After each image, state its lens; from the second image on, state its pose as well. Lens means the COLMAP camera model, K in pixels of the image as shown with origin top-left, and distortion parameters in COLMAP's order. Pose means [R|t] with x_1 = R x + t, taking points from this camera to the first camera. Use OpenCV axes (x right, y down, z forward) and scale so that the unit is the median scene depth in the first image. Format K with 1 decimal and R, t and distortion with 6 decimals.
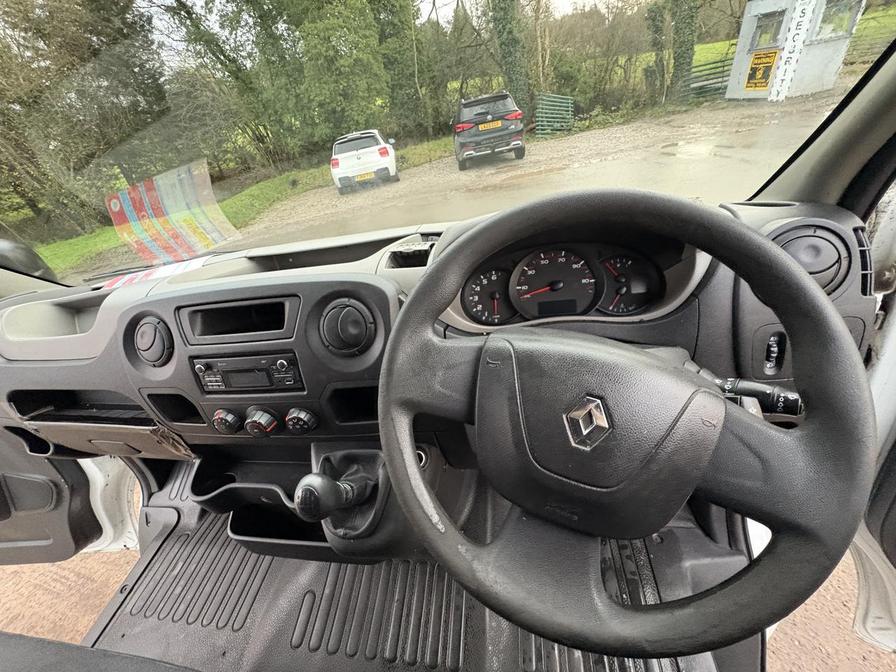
lens RADIAL K [[356.1, 0, 448.8], [0, 356.1, 336.4], [0, 0, 1]] dist [0.000204, -0.000362]
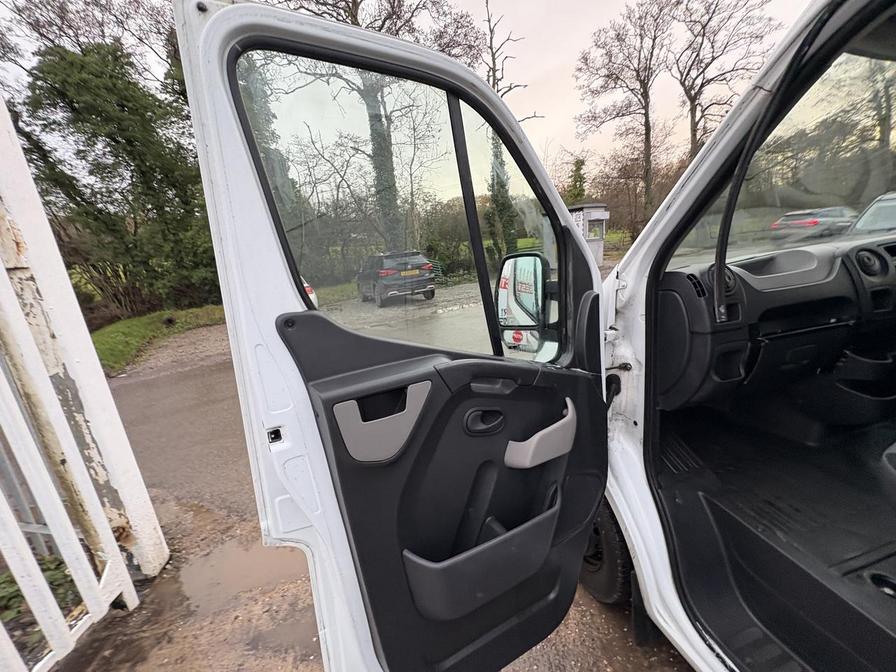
lens RADIAL K [[356.1, 0, 446.6], [0, 356.1, 335.3], [0, 0, 1]] dist [0.000204, -0.000362]
pose [[0.911491, -0.015893, 0.411013, -1.804752], [0.175228, 0.919044, -0.353062, 0.315881], [-0.372128, 0.393834, 0.840485, 0.199353]]
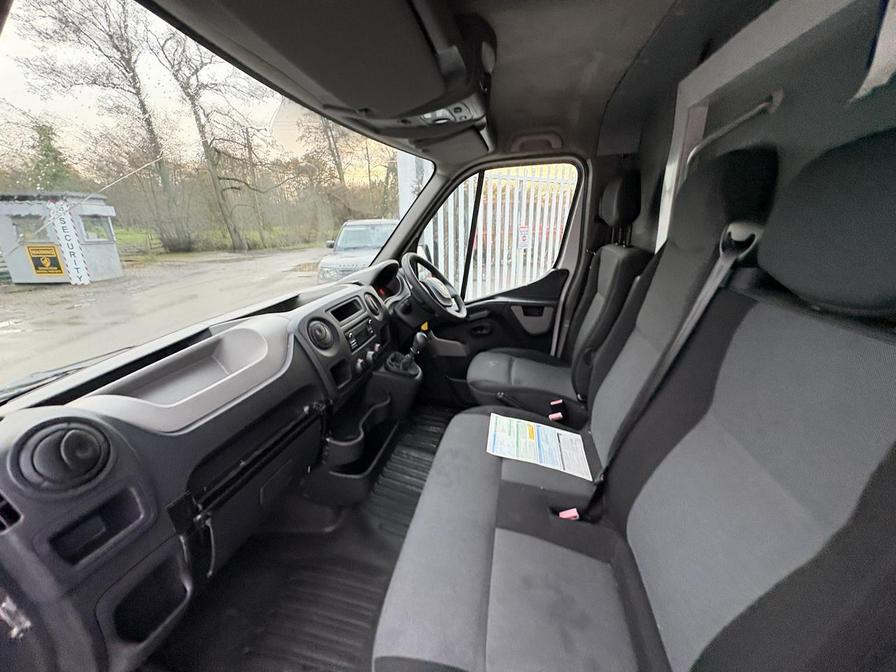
lens RADIAL K [[356.1, 0, 447.7], [0, 356.1, 335.6], [0, 0, 1]] dist [0.000204, -0.000362]
pose [[0.041784, -0.140713, 0.989168, -1.196498], [0.564769, 0.820016, 0.092794, 0.096389], [-0.824191, 0.554774, 0.113734, 0.172999]]
